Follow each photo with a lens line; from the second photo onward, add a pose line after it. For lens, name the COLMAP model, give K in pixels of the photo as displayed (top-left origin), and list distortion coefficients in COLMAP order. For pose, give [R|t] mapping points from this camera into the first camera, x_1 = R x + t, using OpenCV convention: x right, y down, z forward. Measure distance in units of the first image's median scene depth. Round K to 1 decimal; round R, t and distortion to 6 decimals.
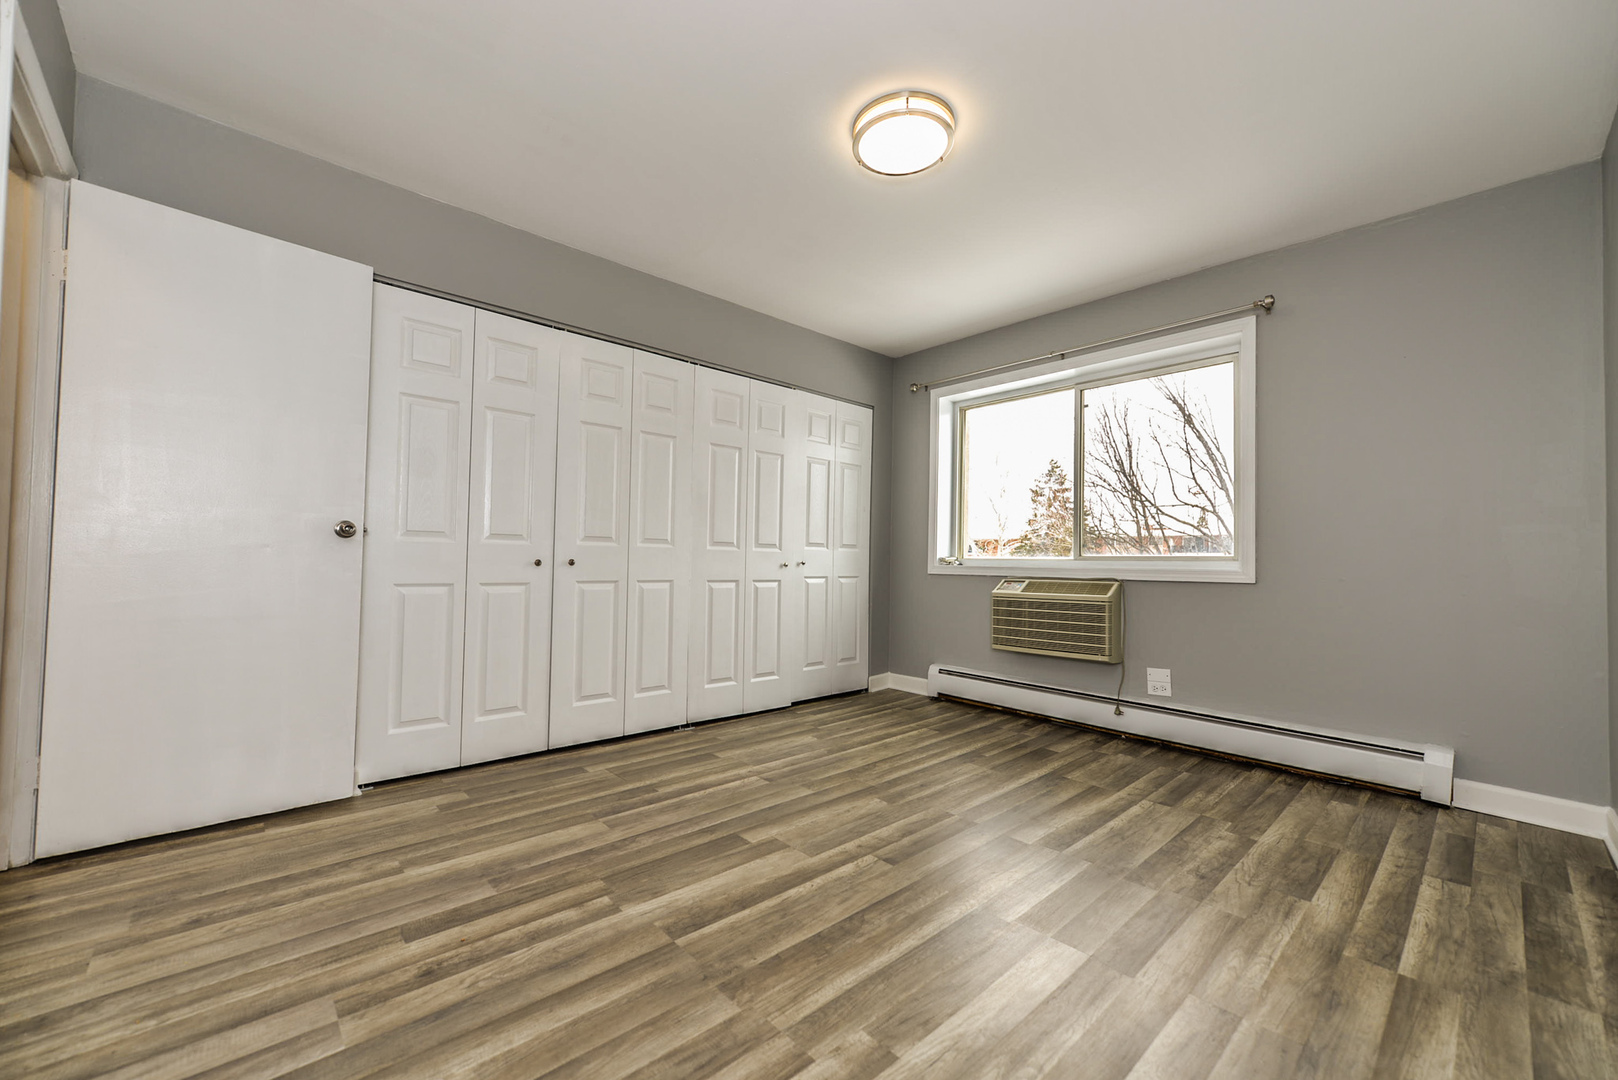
lens RADIAL K [[633.3, 0, 809.6], [0, 633.3, 546.3], [0, 0, 1]] dist [0.006344, -0.001727]
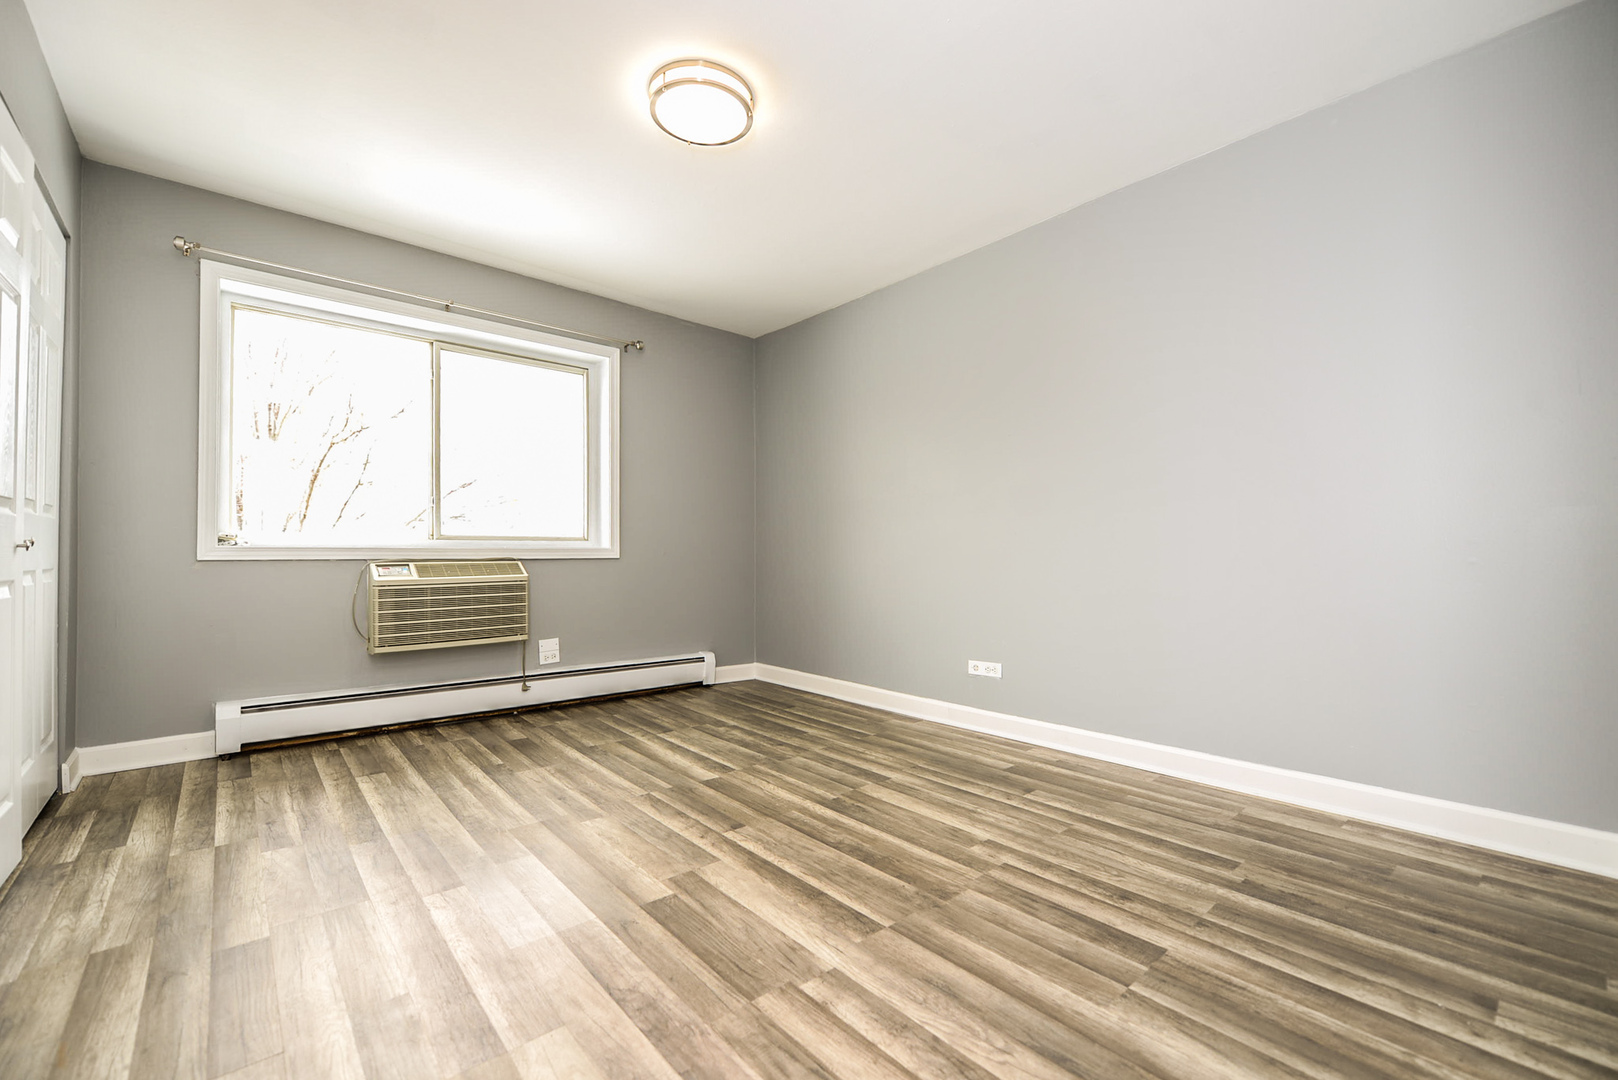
lens RADIAL K [[670.0, 0, 810.4], [0, 670.0, 543.7], [0, 0, 1]] dist [0.004578, -0.000622]
pose [[0.029831, -0.000226, 0.999555, -0.839787], [-0.023553, 0.999722, 0.000929, 0.024521], [-0.999277, -0.023570, 0.029818, 0.742295]]
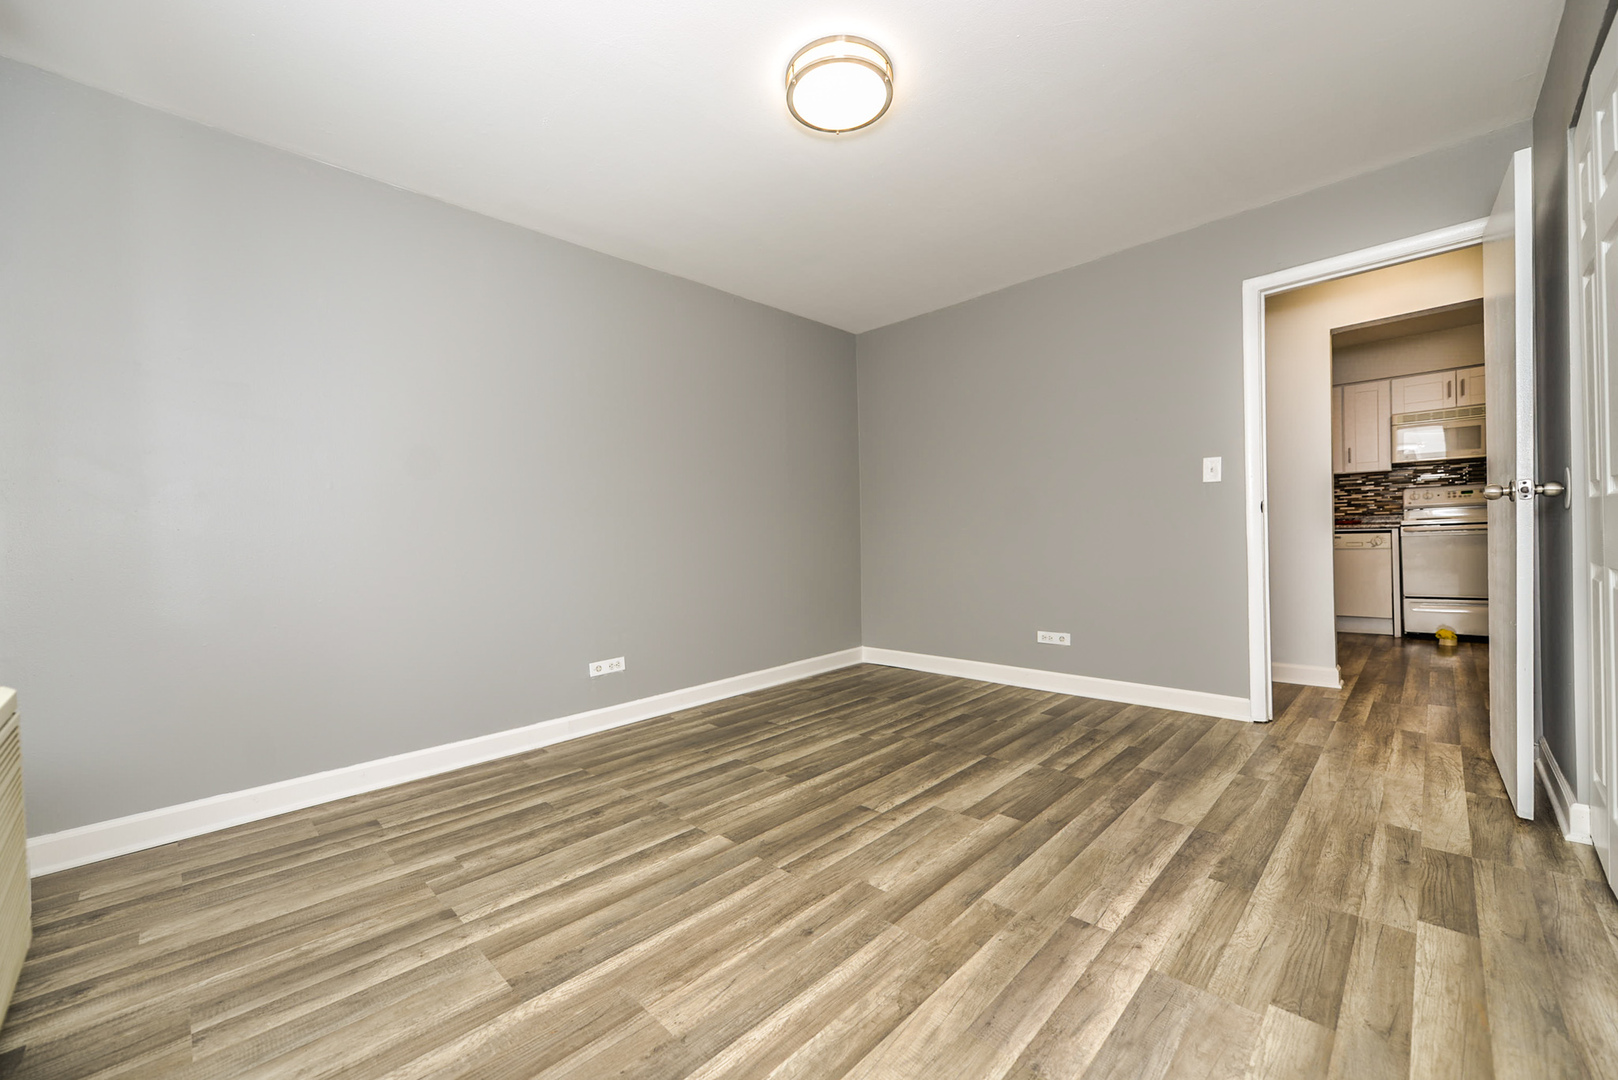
lens RADIAL K [[633.3, 0, 809.6], [0, 633.3, 546.3], [0, 0, 1]] dist [0.006344, -0.001727]
pose [[-0.998752, 0.014811, -0.047696, 0.230739], [0.015255, 0.999843, -0.008962, 0.040214], [0.047556, -0.009679, -0.998822, 1.822362]]
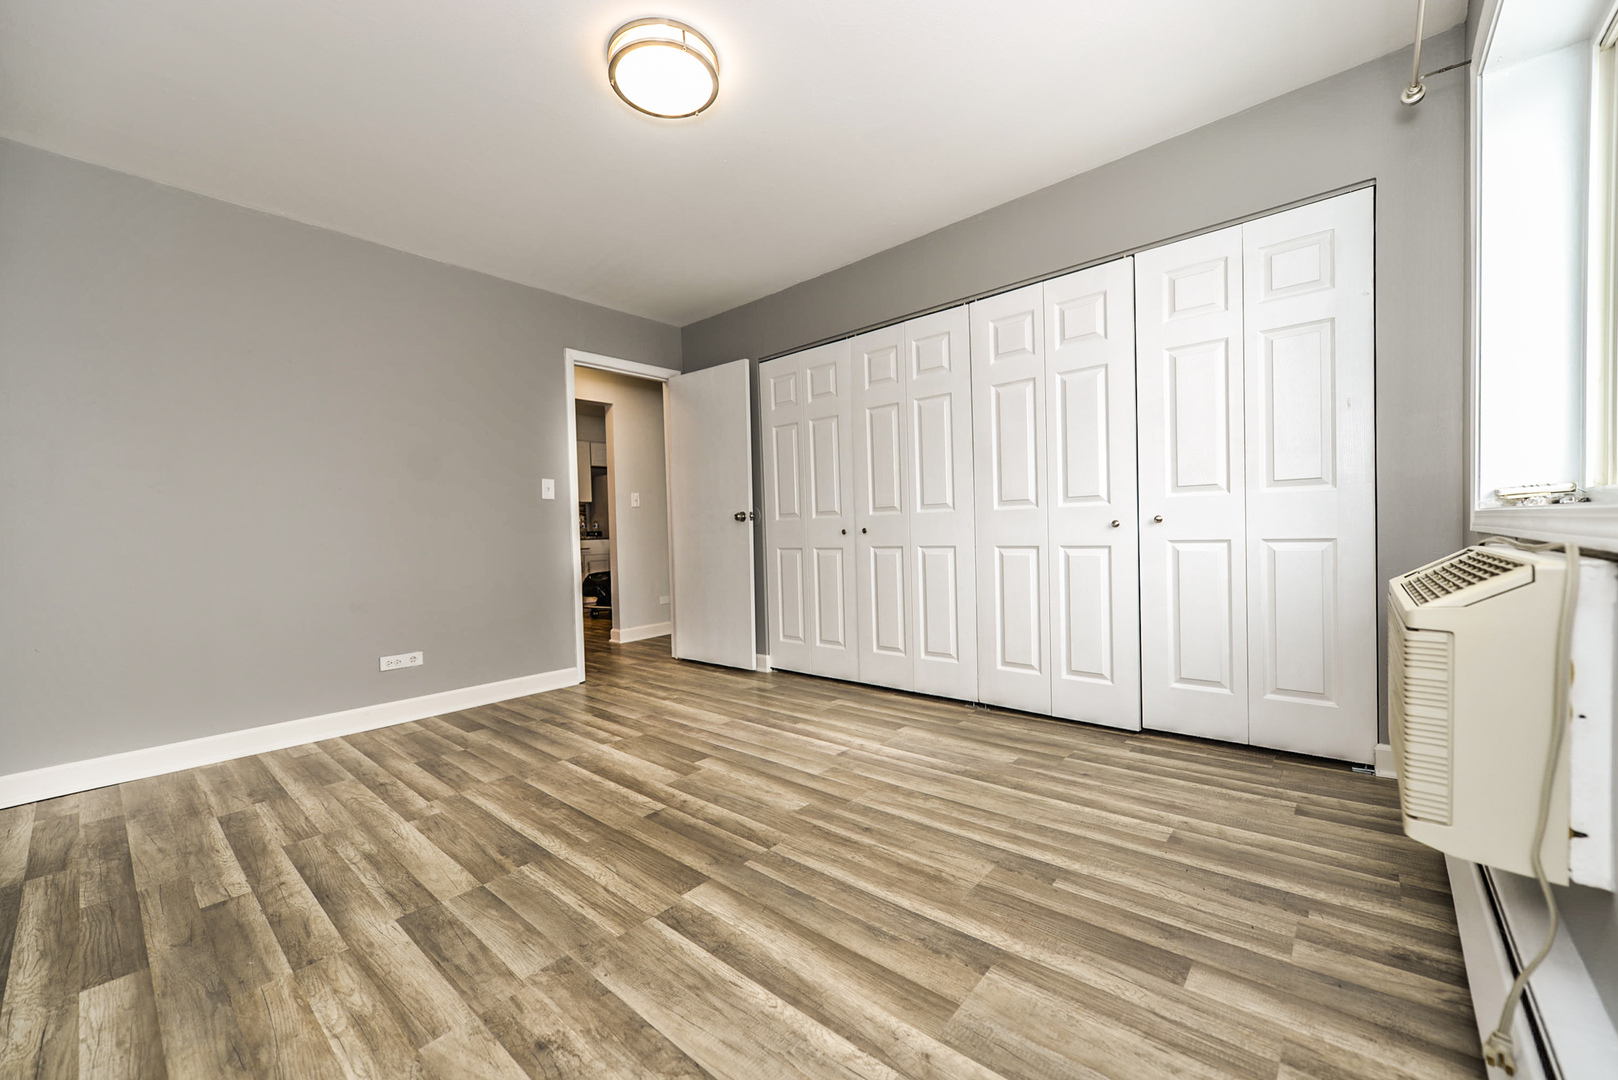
lens RADIAL K [[633.3, 0, 809.6], [0, 633.3, 546.3], [0, 0, 1]] dist [0.006344, -0.001727]
pose [[0.108699, 0.005887, -0.994057, 1.034454], [0.055387, 0.998393, 0.011969, 0.046575], [0.992530, -0.056359, 0.108198, 1.012141]]
